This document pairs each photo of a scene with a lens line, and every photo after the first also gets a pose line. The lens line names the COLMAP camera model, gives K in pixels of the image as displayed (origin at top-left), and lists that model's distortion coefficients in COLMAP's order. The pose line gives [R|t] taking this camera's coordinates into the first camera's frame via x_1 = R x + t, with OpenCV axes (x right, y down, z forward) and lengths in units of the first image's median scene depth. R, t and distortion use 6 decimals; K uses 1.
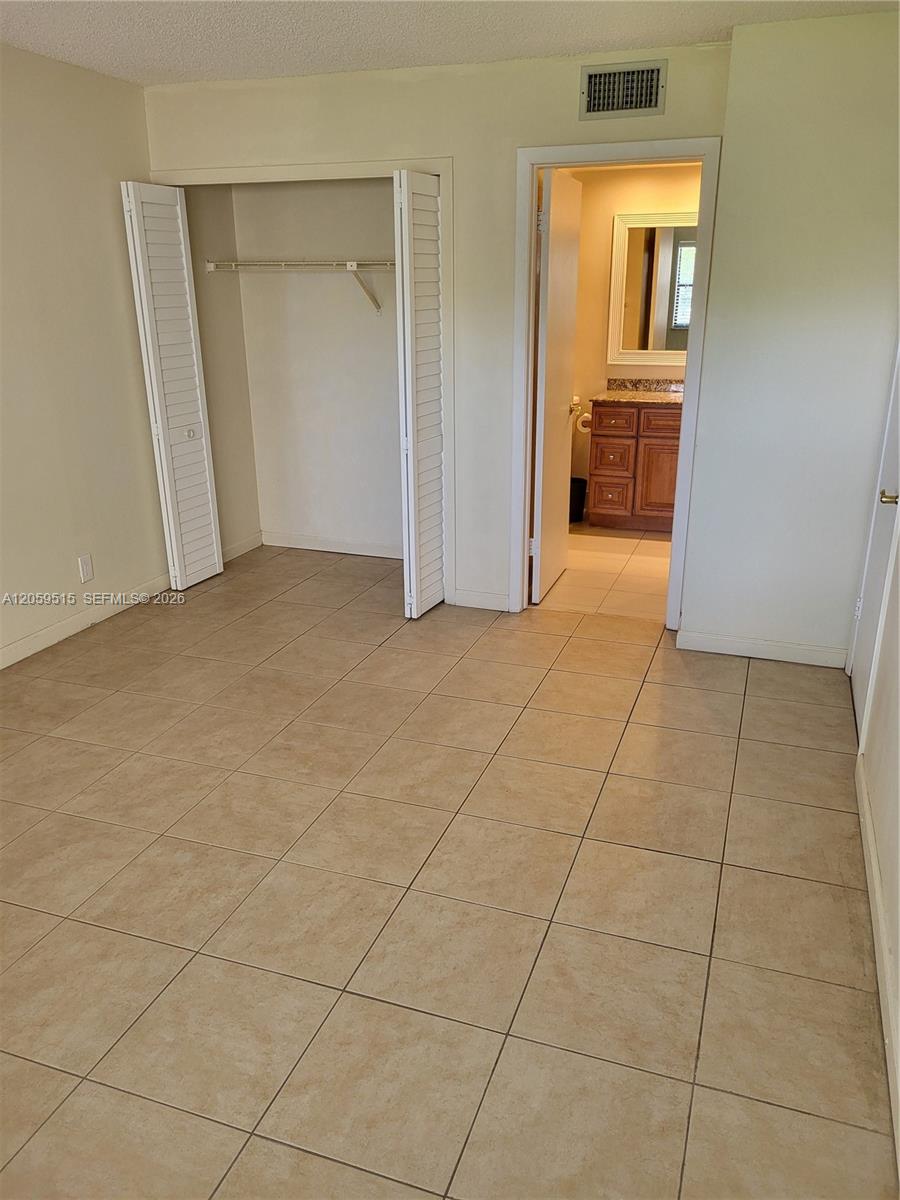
lens RADIAL K [[912.6, 0, 450.9], [0, 912.6, 599.9], [0, 0, 1]] dist [0.048398, -0.041441]
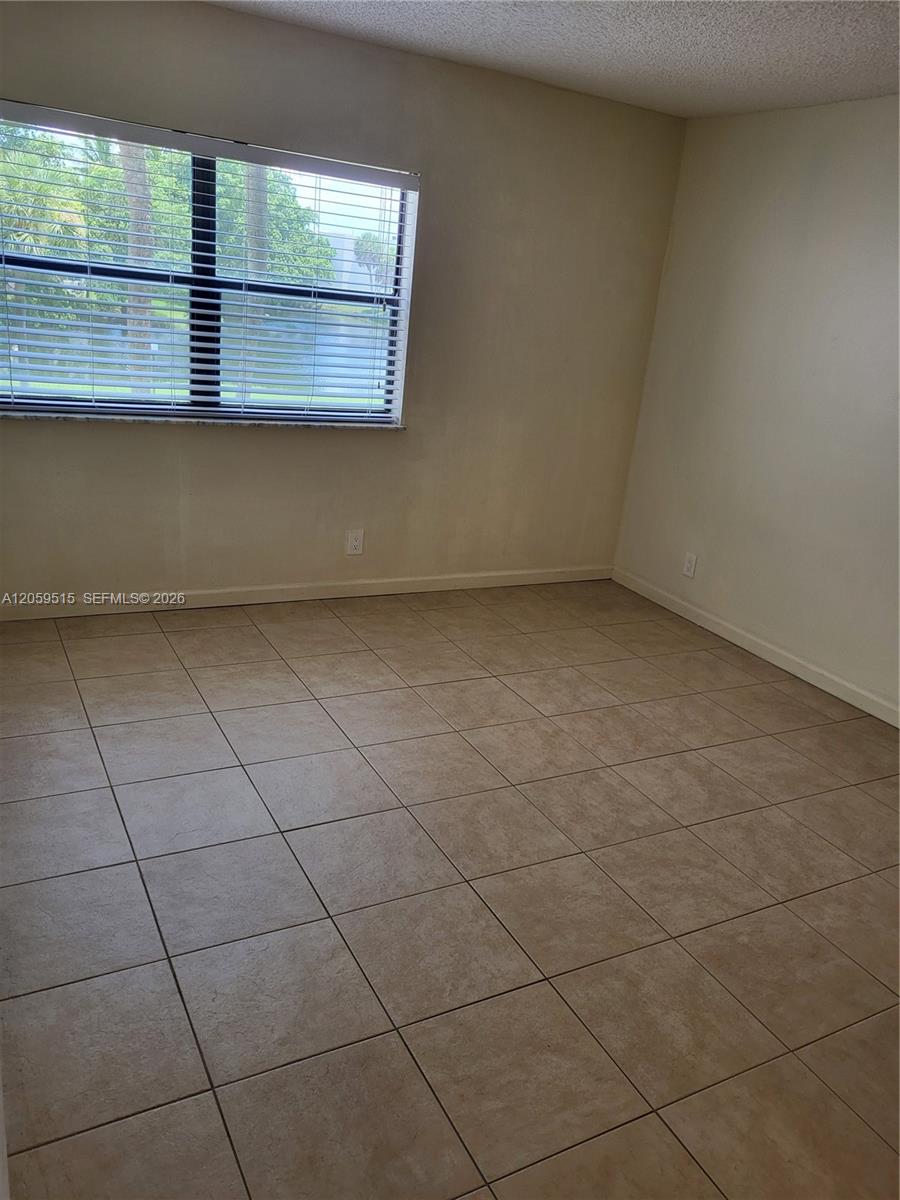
lens RADIAL K [[912.6, 0, 445.8], [0, 912.6, 609.9], [0, 0, 1]] dist [0.048398, -0.041441]
pose [[-0.667927, 0.187347, -0.720260, 0.609424], [-0.342337, 0.781987, 0.520866, -0.413316], [0.660817, 0.594472, -0.458174, 1.218564]]
